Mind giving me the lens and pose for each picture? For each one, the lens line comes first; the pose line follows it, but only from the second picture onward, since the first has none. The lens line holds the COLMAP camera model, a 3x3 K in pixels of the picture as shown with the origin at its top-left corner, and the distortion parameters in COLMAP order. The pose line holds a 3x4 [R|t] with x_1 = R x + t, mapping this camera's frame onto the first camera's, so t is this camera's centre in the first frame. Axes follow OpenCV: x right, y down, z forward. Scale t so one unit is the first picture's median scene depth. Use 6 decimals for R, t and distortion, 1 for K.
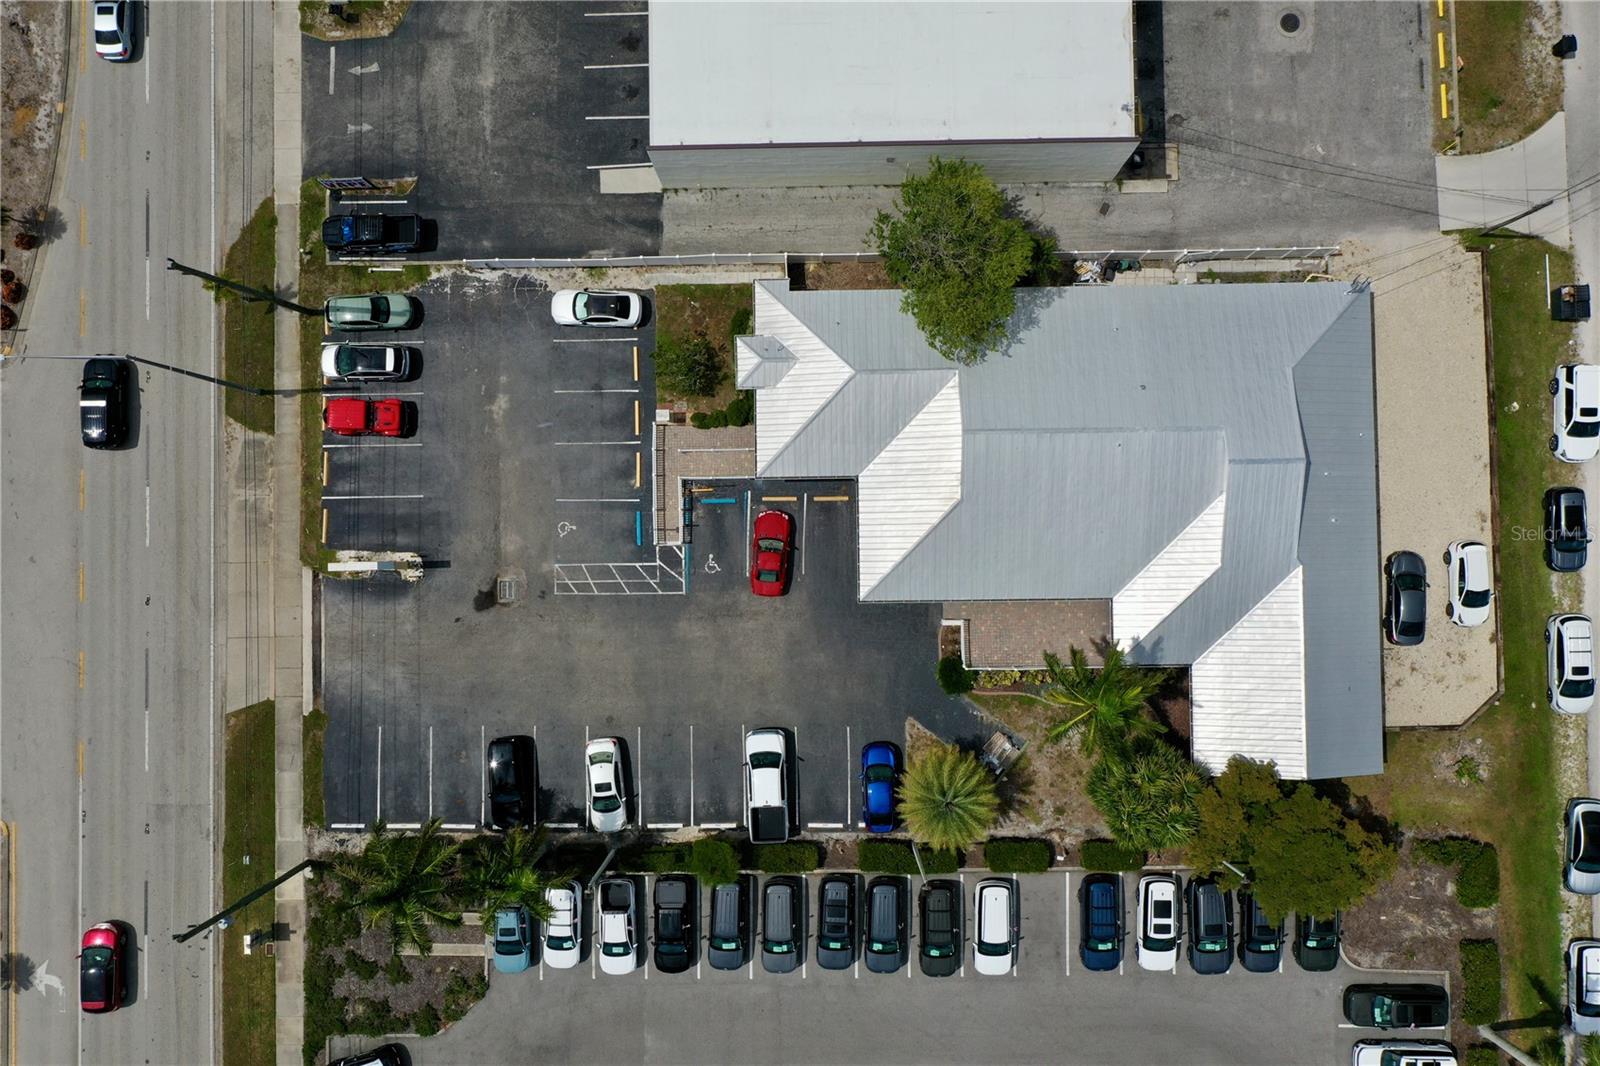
lens RADIAL K [[1264.8, 0, 798.1], [0, 1264.8, 533.7], [0, 0, 1]] dist [-0.002284, -0.004522]
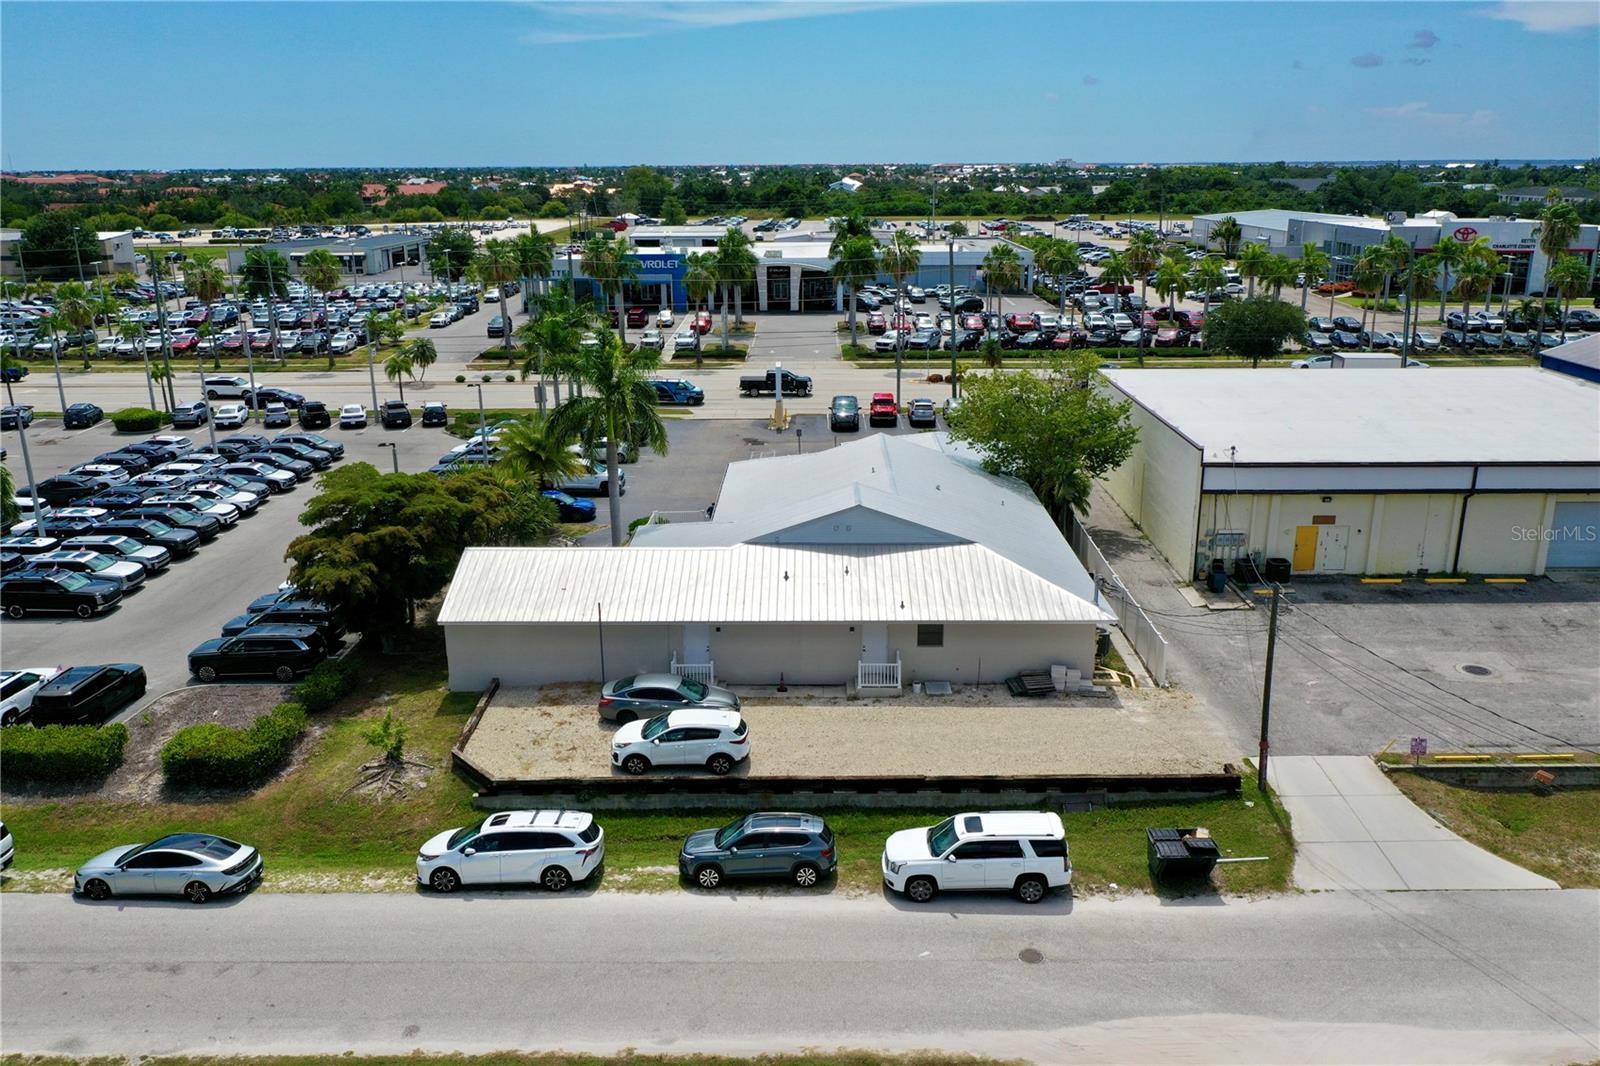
lens RADIAL K [[1264.8, 0, 800.6], [0, 1264.8, 535.6], [0, 0, 1]] dist [-0.002284, -0.004522]
pose [[-0.026531, 0.296504, -0.954663, 1.079035], [-0.999062, 0.024840, 0.035480, -0.044006], [0.034233, 0.954708, 0.295567, 0.704083]]
